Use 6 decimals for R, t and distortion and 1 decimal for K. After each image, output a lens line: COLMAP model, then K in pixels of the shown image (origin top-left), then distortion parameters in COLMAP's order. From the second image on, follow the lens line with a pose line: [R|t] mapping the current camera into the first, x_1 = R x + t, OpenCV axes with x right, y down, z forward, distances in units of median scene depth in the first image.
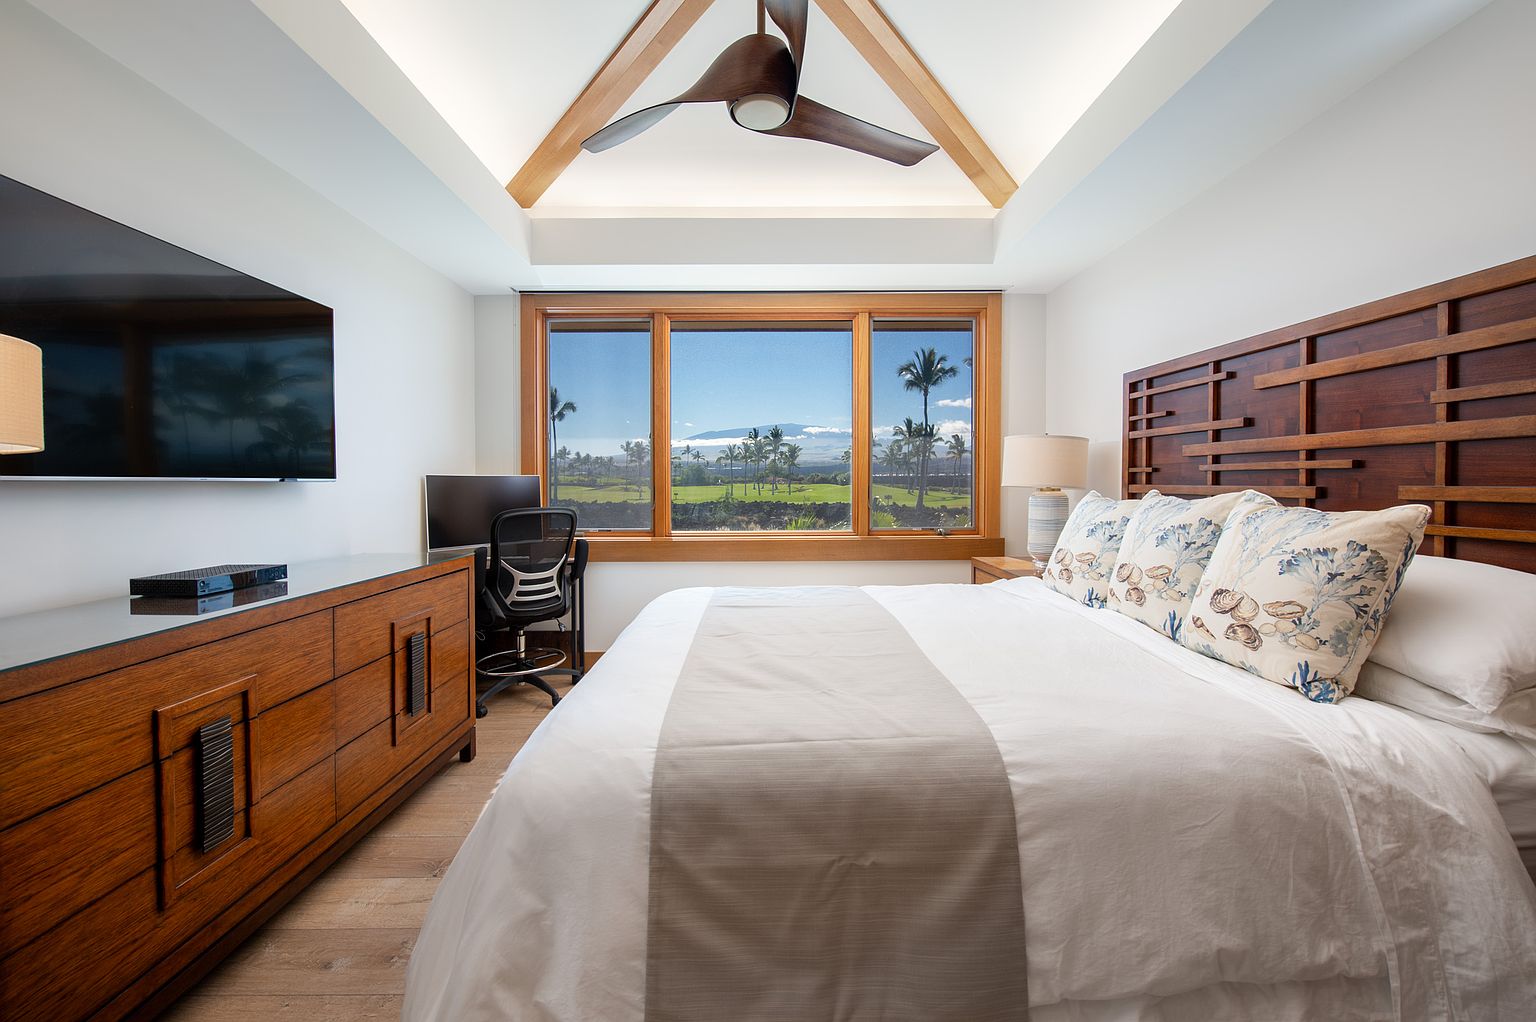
lens RADIAL K [[692.4, 0, 756.4], [0, 692.4, 521.9], [0, 0, 1]] dist [-0.015073, -0.000367]
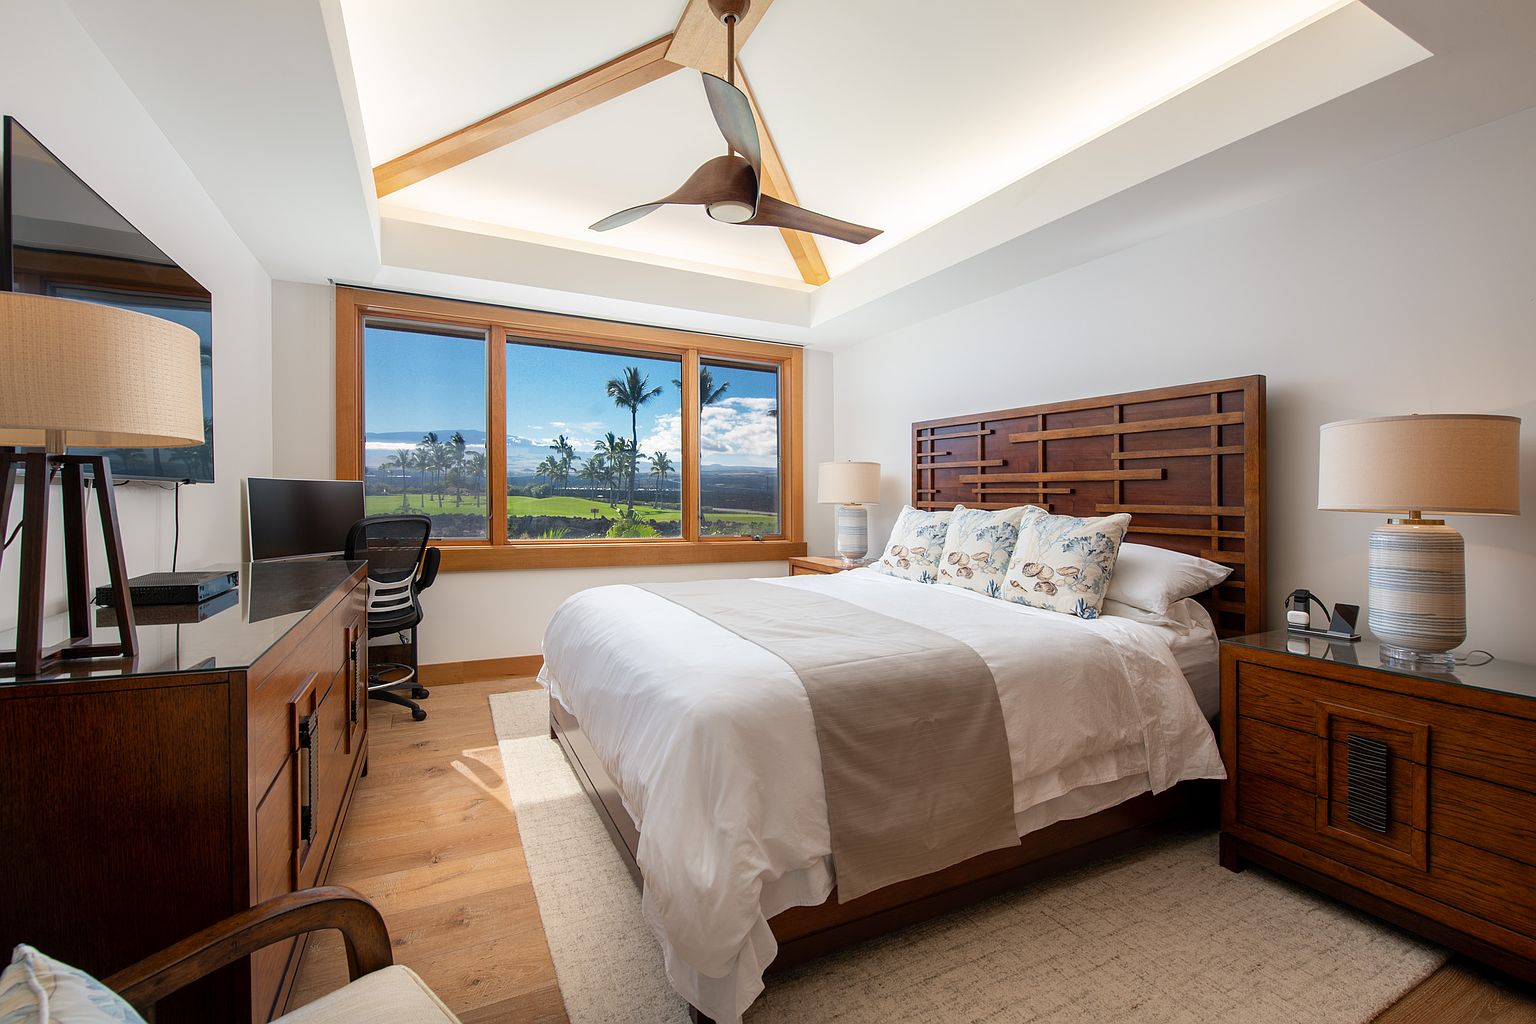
lens RADIAL K [[687.8, 0, 768.0], [0, 687.8, 512.0], [0, 0, 1]] dist [-0.009598, -0.000530]
pose [[0.898535, 0.008706, 0.438815, -0.531495], [0.006225, 0.999450, -0.032575, 0.018314], [-0.438857, 0.032002, 0.897987, -0.203836]]
